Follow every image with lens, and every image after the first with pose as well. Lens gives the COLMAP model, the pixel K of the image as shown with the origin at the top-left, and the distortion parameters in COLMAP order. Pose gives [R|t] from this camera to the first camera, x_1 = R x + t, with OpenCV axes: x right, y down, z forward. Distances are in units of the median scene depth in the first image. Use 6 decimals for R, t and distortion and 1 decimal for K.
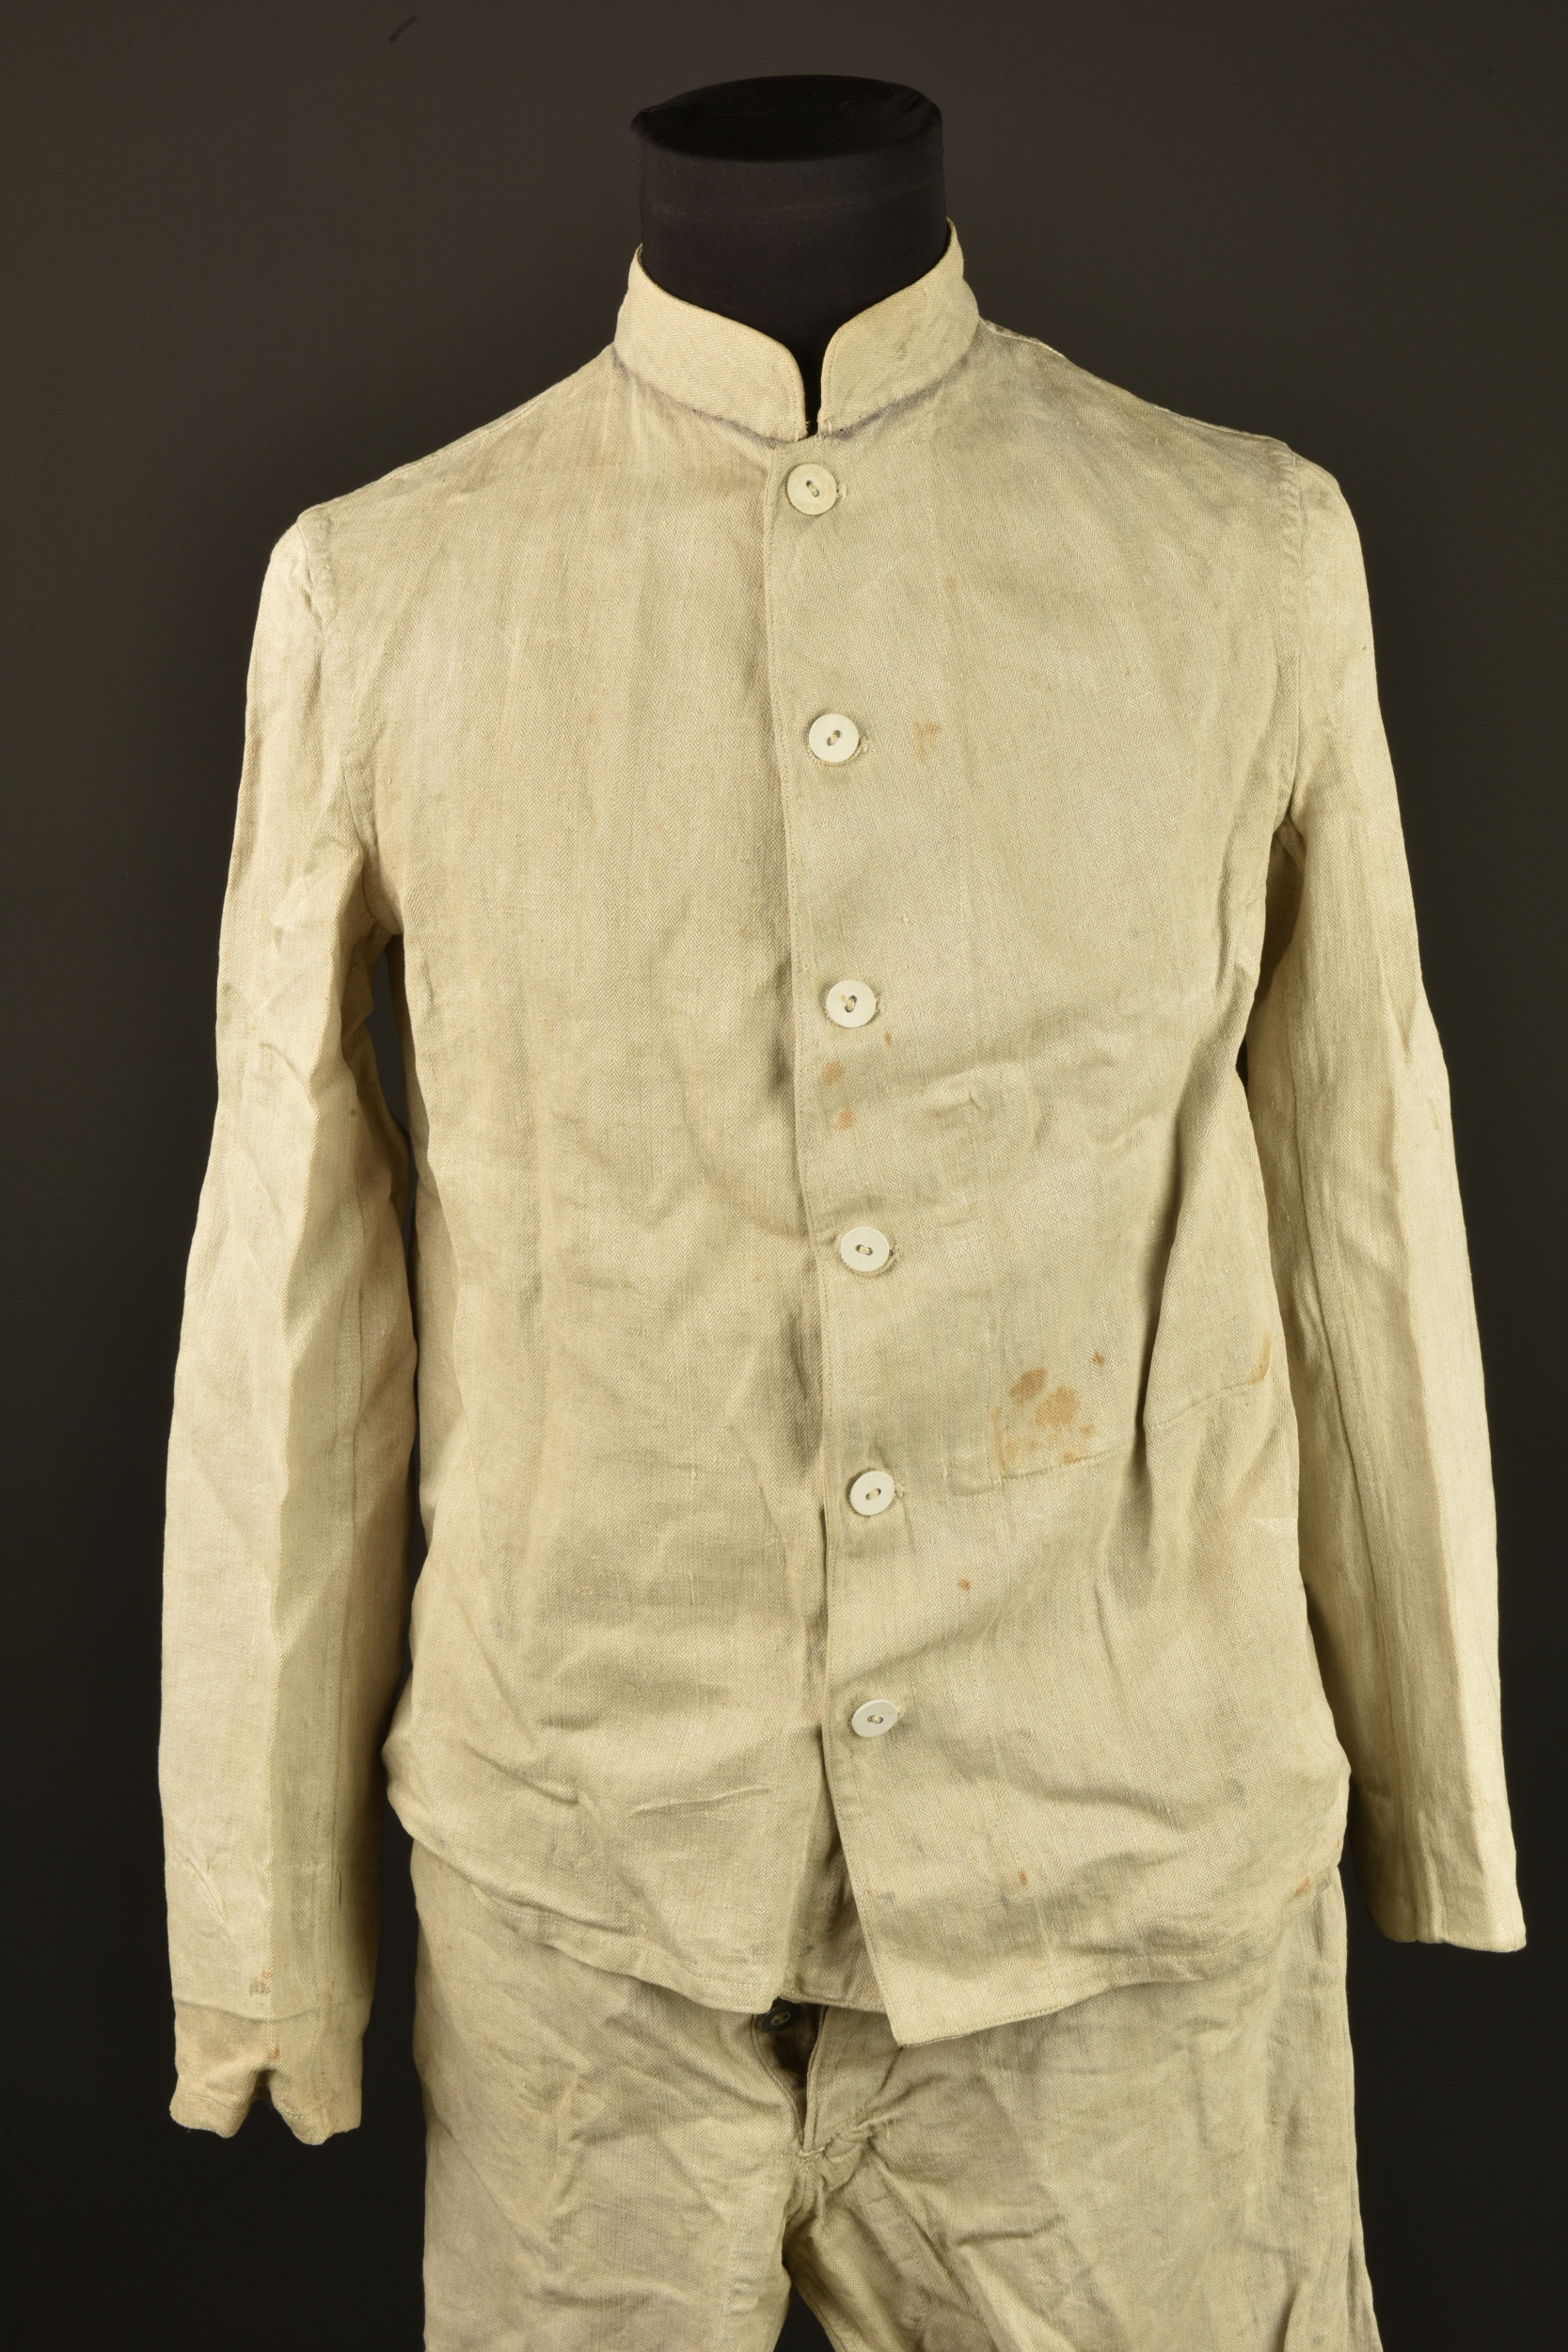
lens RADIAL K [[3877.3, 0, 784.0], [0, 3877.3, 1176.0], [0, 0, 1]] dist [0.059562, -0.681234]
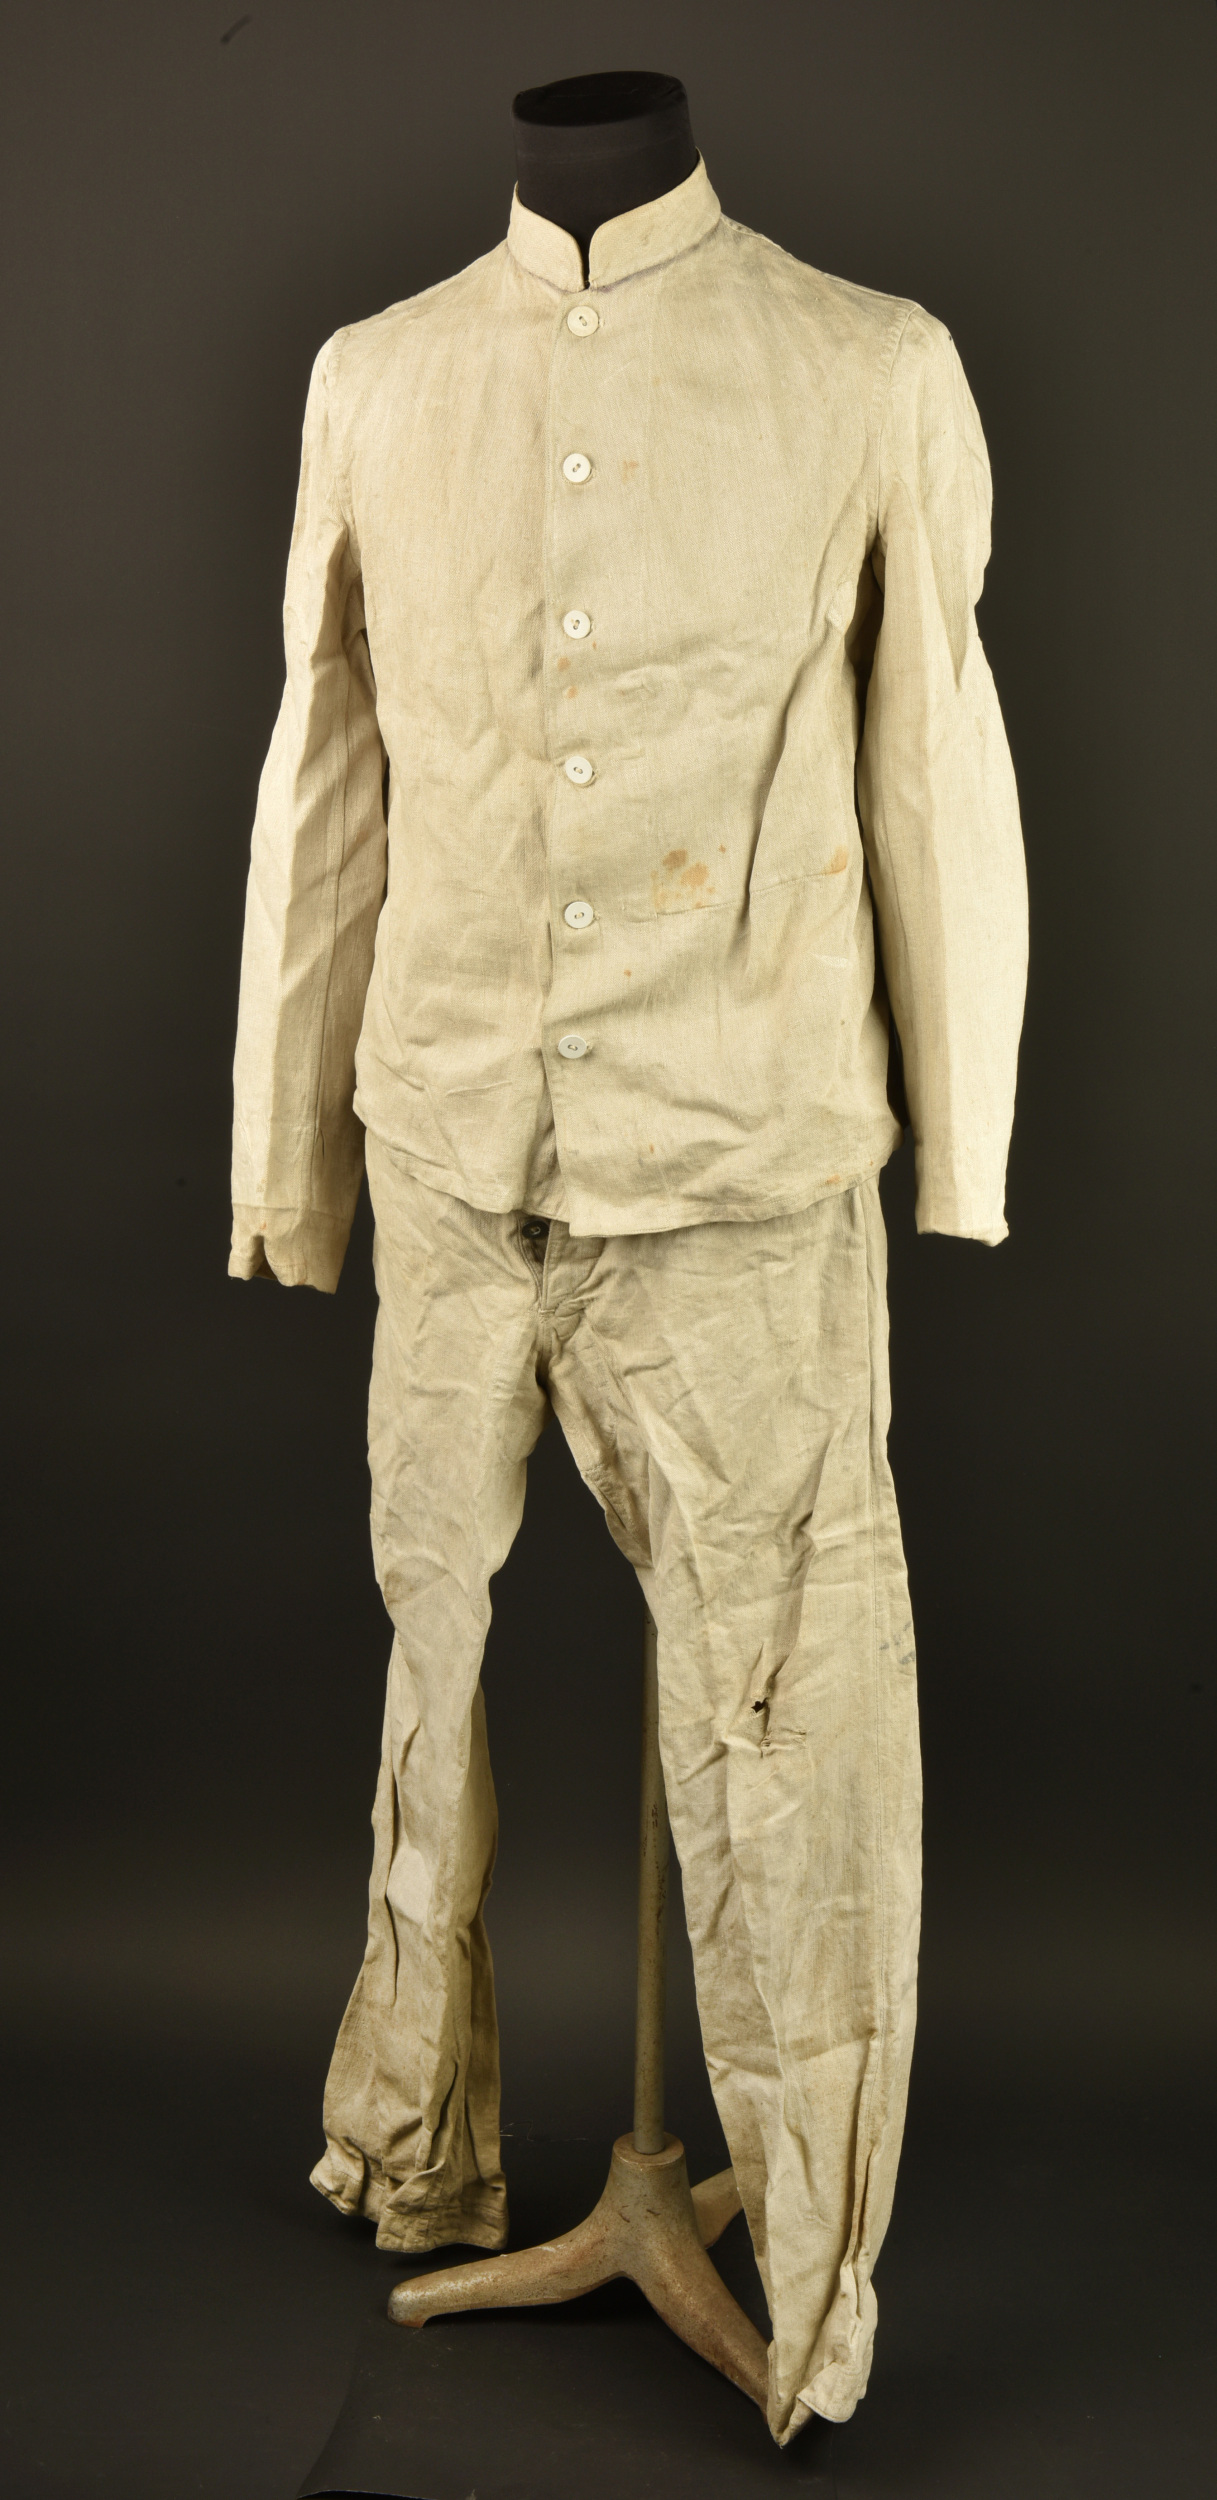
lens RADIAL K [[3591.3, 0, 608.5], [0, 3591.3, 1250.0], [0, 0, 1]] dist [0.017469, -0.056436]
pose [[0.955415, 0.101053, -0.277434, 0.488314], [-0.081327, 0.993330, 0.081742, 0.097290], [0.283844, -0.055534, 0.957261, -0.525428]]
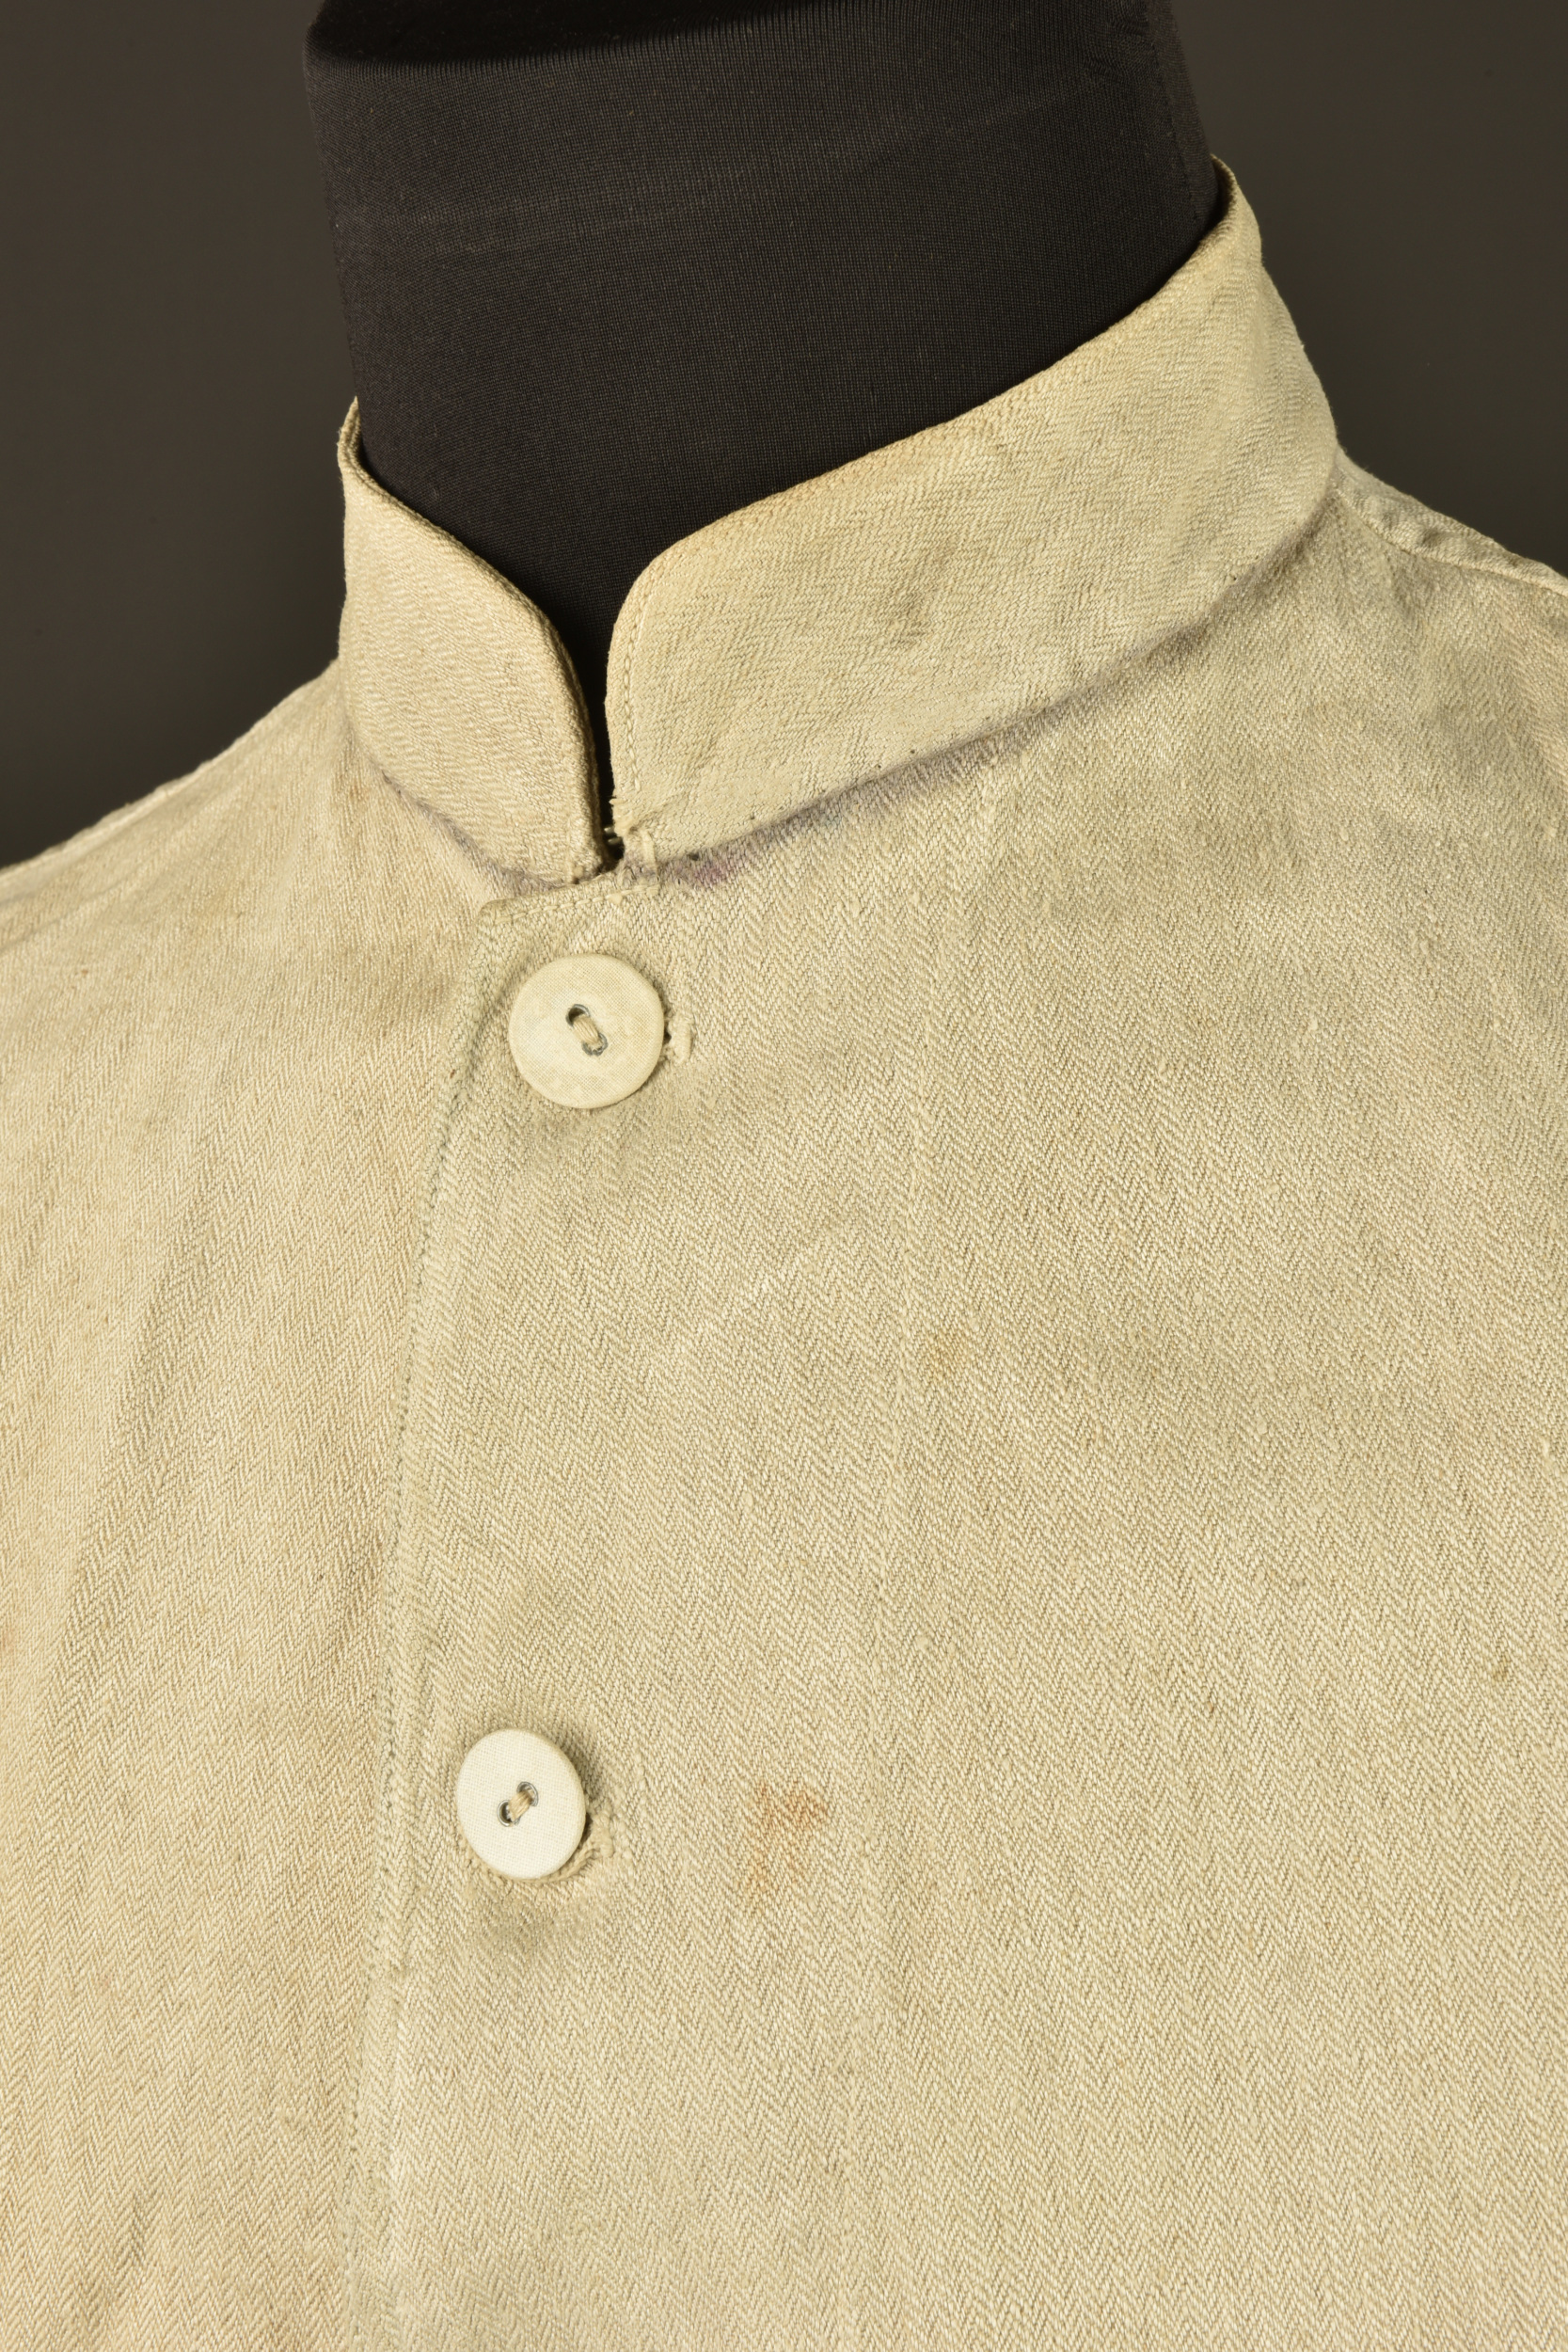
lens RADIAL K [[4594.2, 0, 784.0], [0, 4594.2, 1176.0], [0, 0, 1]] dist [0.052410, -1.125900]
pose [[0.890839, 0.066121, -0.449482, 0.196104], [-0.087472, 0.995804, -0.026874, -0.151967], [0.445820, 0.063257, 0.892885, 0.641724]]
